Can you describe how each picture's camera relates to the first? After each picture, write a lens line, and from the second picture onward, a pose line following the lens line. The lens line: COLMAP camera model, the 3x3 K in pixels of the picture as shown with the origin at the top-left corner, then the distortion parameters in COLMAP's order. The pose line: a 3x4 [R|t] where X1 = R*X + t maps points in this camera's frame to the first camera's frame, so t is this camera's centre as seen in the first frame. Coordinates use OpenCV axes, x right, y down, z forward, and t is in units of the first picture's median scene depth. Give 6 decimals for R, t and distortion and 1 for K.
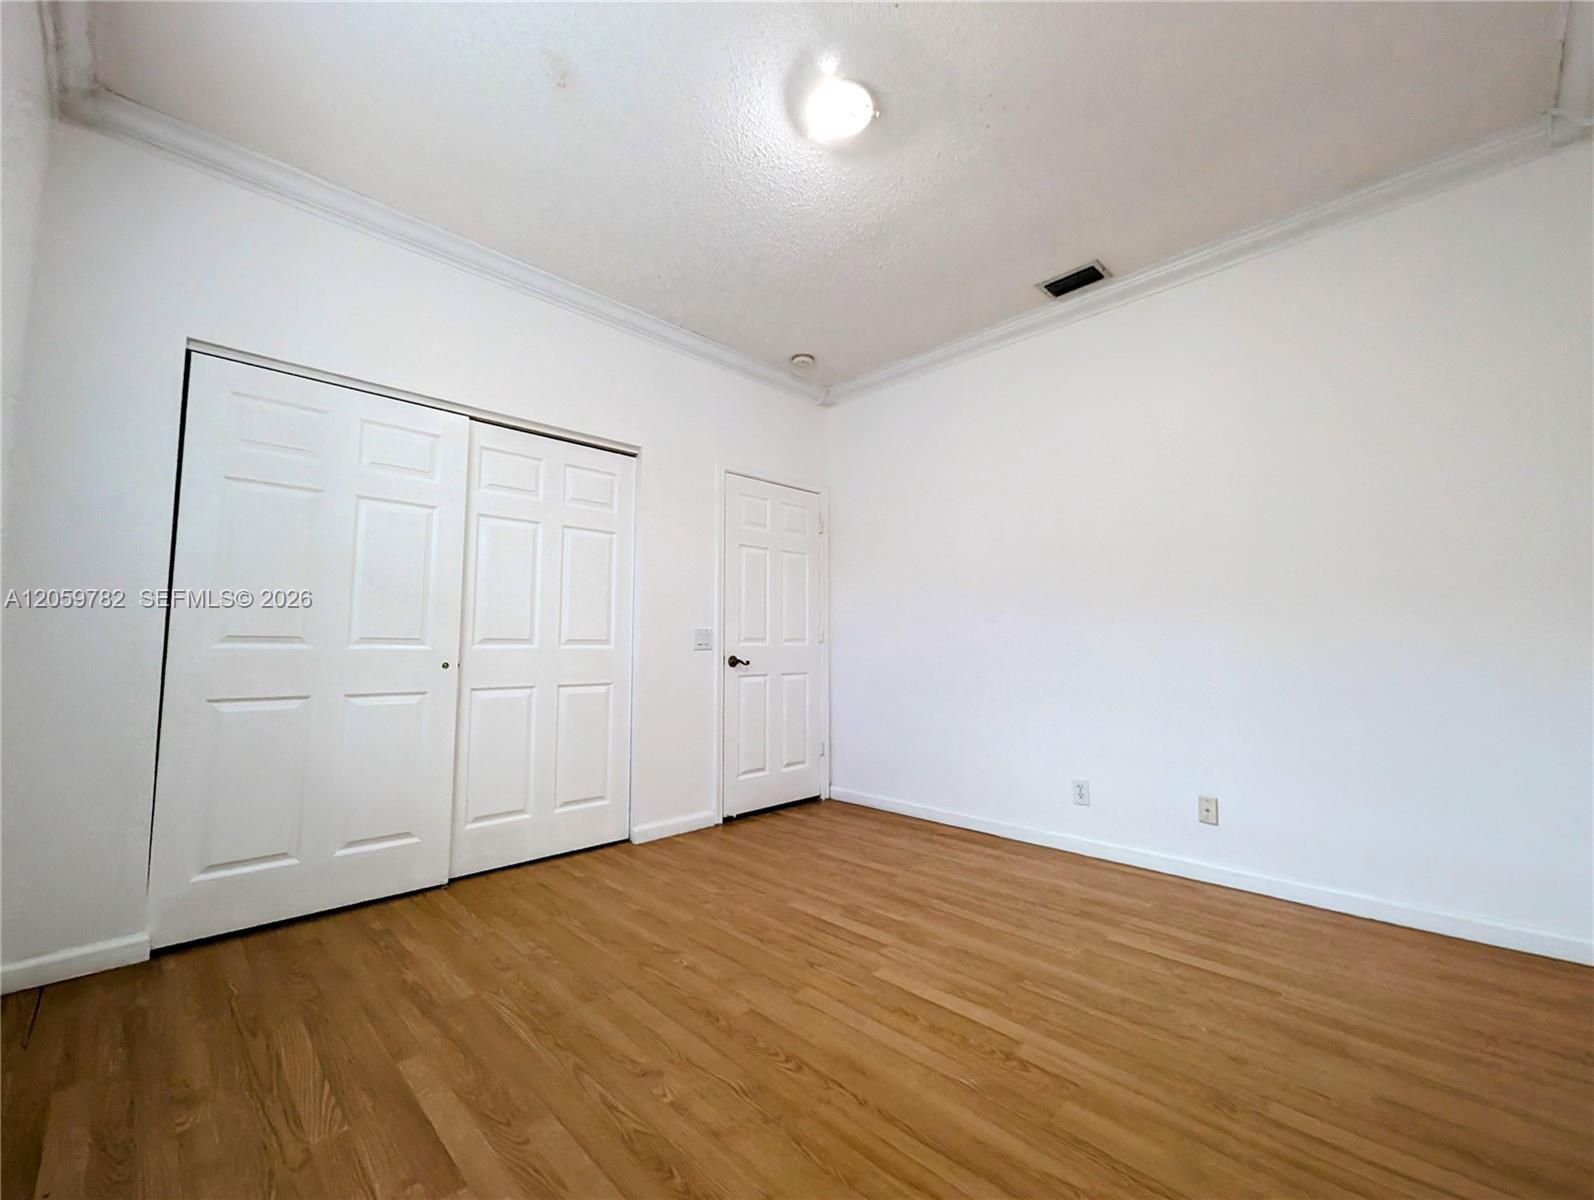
lens RADIAL K [[663.7, 0, 793.5], [0, 663.7, 594.1], [0, 0, 1]] dist [-0.000918, -0.000289]
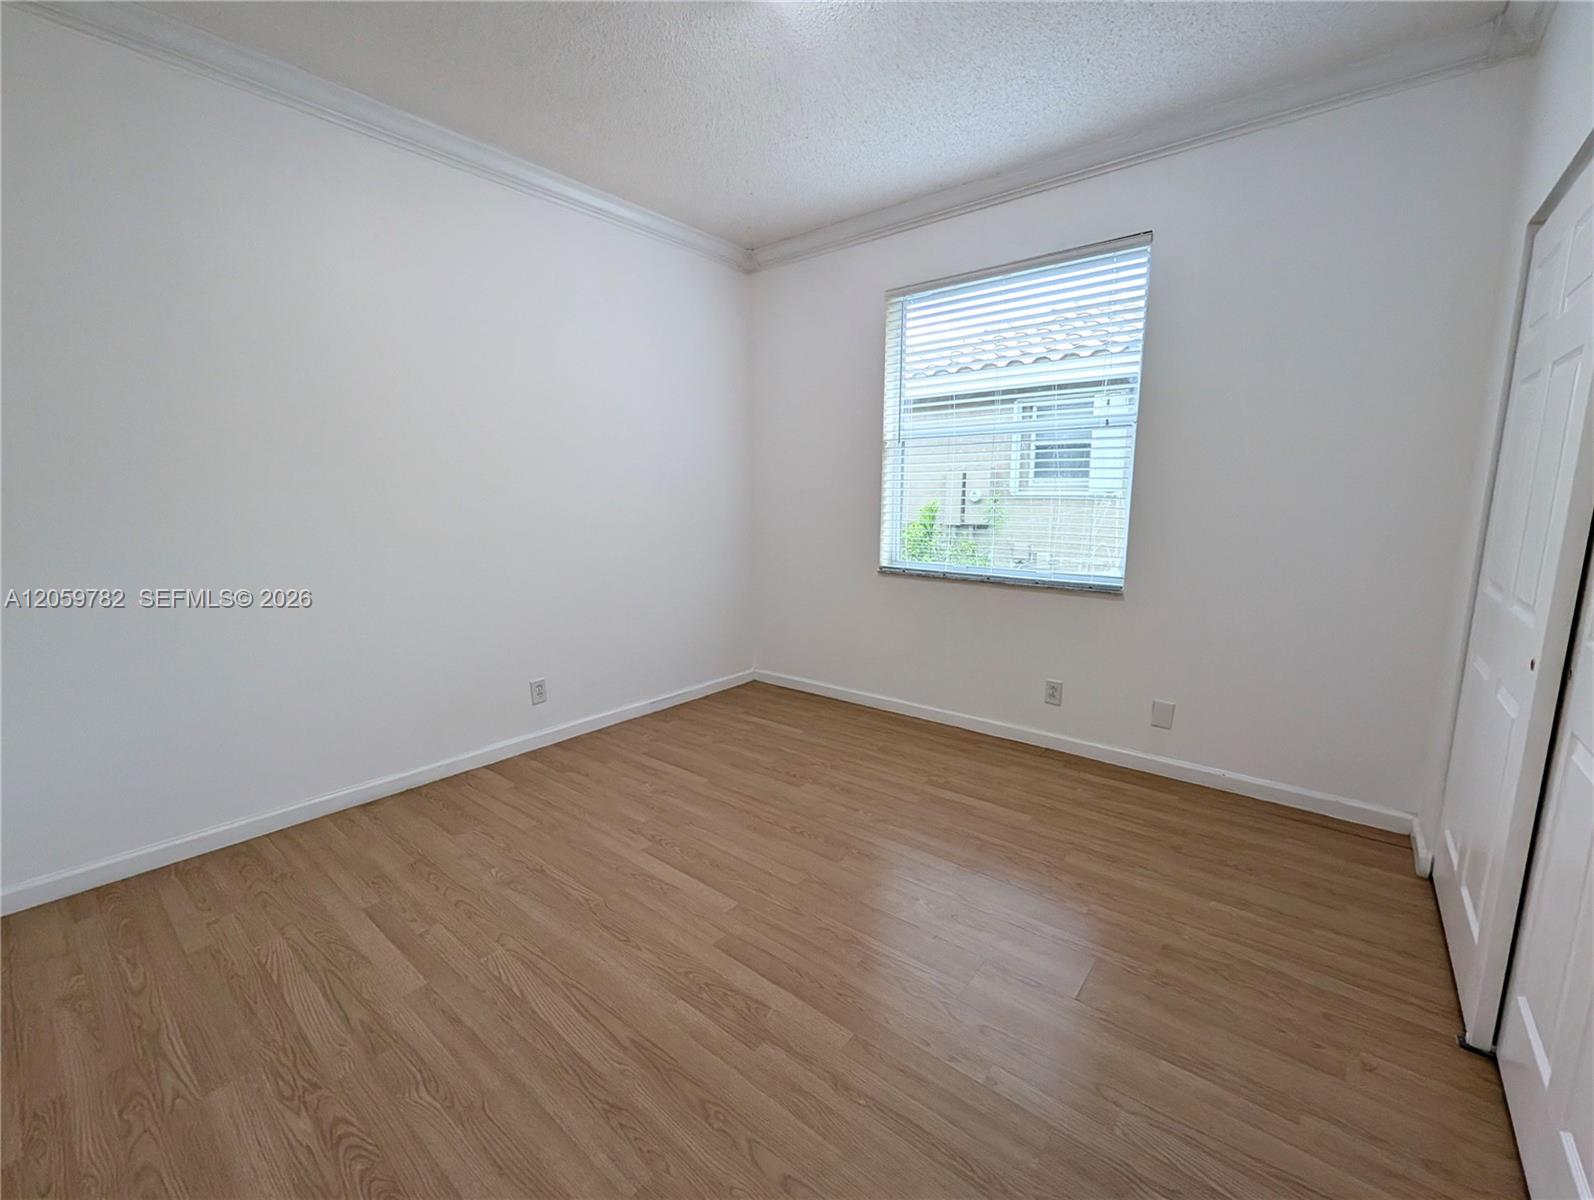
lens RADIAL K [[663.7, 0, 793.5], [0, 663.7, 594.1], [0, 0, 1]] dist [-0.000918, -0.000289]
pose [[-0.994229, 0.020157, -0.105368, 0.129590], [0.011840, 0.996806, 0.078972, 0.007136], [0.106624, 0.077269, -0.991293, 1.973871]]
